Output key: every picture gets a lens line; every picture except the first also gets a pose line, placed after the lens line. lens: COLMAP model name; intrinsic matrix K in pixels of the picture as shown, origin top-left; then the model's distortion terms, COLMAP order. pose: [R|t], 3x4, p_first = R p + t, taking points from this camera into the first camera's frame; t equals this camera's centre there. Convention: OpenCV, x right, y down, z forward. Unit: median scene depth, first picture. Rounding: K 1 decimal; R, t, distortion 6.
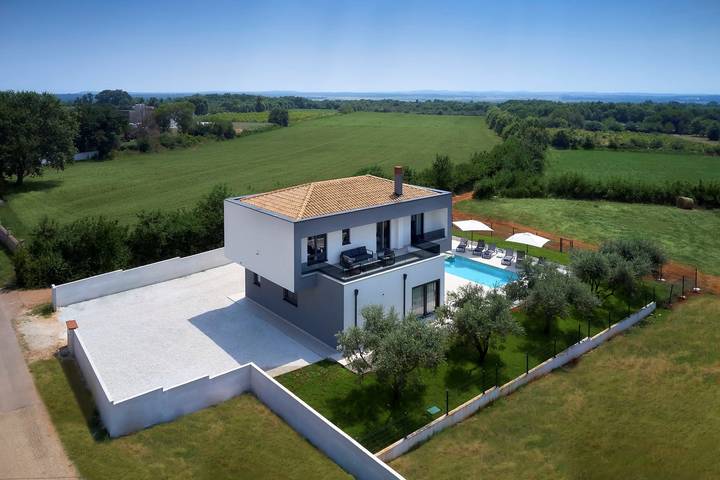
lens RADIAL K [[527.7, 0, 357.7], [0, 527.7, 198.4], [0, 0, 1]] dist [0.002984, 0.001003]
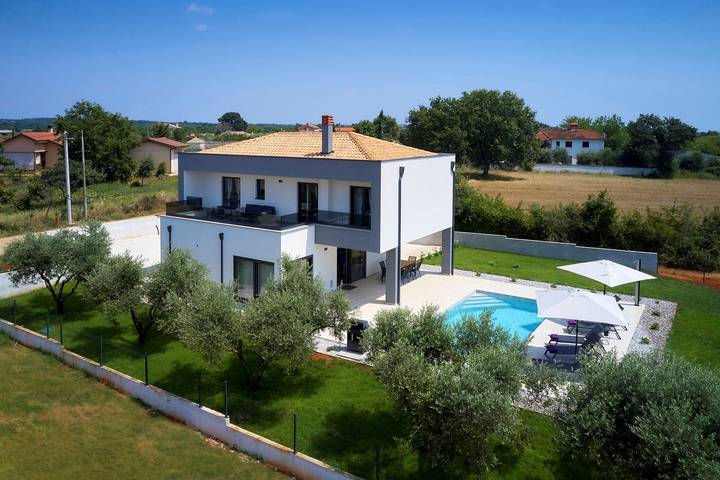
lens RADIAL K [[561.1, 0, 360.0], [0, 561.1, 240.0], [0, 0, 1]] dist [-0.037744, 0.001424]
pose [[0.296535, 0.189617, -0.936009, 0.844740], [-0.201614, 0.970432, 0.132718, -0.001201], [0.933498, 0.149357, 0.325996, 0.819730]]
